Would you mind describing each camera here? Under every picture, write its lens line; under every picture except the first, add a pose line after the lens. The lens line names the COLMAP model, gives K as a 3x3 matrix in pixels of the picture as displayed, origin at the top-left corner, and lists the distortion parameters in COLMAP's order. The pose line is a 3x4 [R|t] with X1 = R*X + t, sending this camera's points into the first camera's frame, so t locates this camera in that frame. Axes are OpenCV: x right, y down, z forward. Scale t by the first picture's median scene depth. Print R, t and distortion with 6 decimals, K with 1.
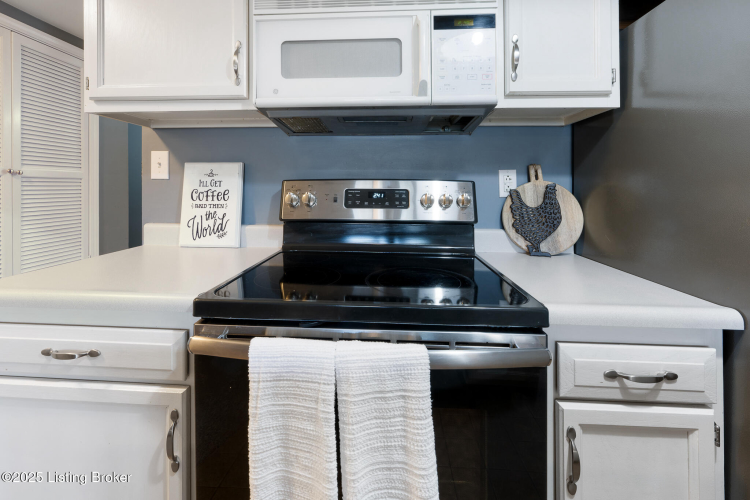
lens RADIAL K [[304.6, 0, 374.4], [0, 304.6, 188.8], [0, 0, 1]] dist [0.001277, 0.000068]
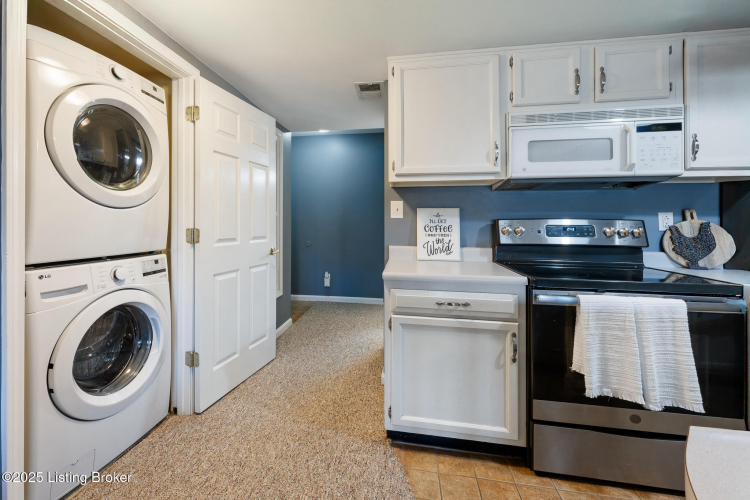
lens RADIAL K [[273.4, 0, 374.2], [0, 273.4, 221.7], [0, 0, 1]] dist [0.000278, 0.000001]
pose [[0.983844, 0.000121, -0.179026, -0.775035], [-0.001216, 0.999981, -0.006005, -0.007182], [0.179021, 0.006126, 0.983826, -0.613757]]
